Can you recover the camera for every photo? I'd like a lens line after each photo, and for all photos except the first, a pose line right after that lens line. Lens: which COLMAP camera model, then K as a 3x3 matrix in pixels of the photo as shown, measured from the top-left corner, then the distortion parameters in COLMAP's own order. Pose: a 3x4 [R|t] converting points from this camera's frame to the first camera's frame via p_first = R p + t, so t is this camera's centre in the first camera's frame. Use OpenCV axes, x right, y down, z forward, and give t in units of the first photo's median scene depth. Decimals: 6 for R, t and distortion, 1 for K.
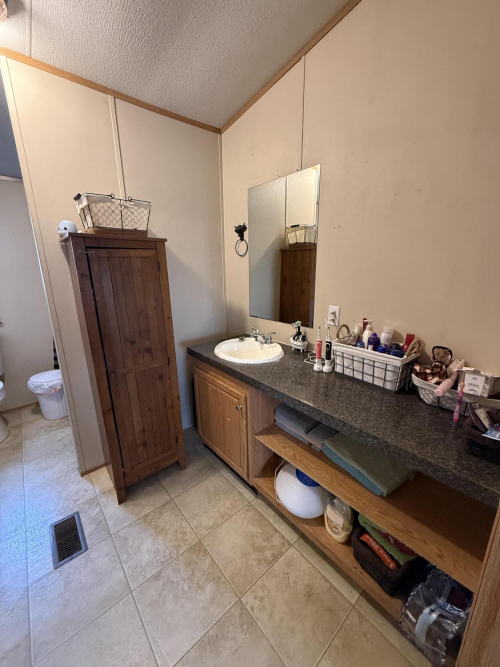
lens RADIAL K [[264.9, 0, 250.3], [0, 264.9, 333.7], [0, 0, 1]] dist [0.001255, 0.000164]
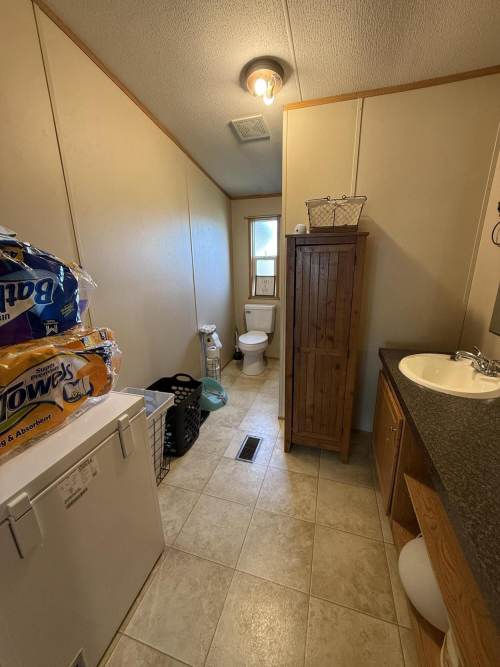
lens RADIAL K [[264.9, 0, 251.1], [0, 264.9, 334.0], [0, 0, 1]] dist [0.001255, 0.000164]
pose [[0.533996, 0.233972, -0.812468, 0.330736], [-0.204000, 0.968211, 0.144743, -0.047015], [0.820507, 0.088452, 0.564752, 0.125033]]
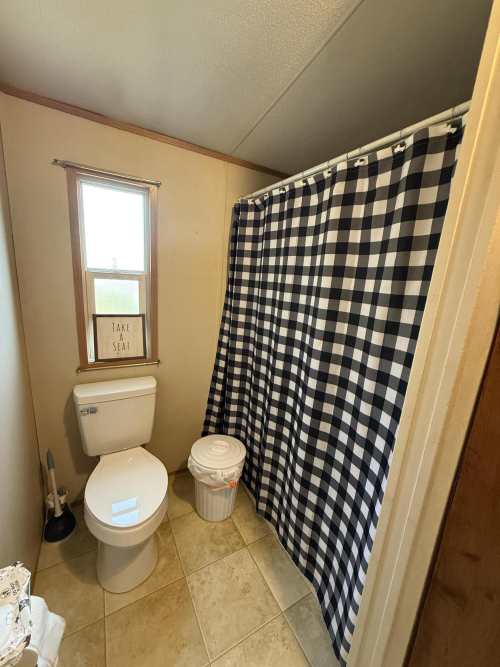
lens RADIAL K [[264.9, 0, 249.7], [0, 264.9, 332.2], [0, 0, 1]] dist [0.001255, 0.000164]
pose [[0.976314, 0.116914, -0.182051, -0.995077], [-0.124042, 0.991875, -0.028234, -0.203217], [0.177271, 0.050147, 0.982884, 0.609919]]
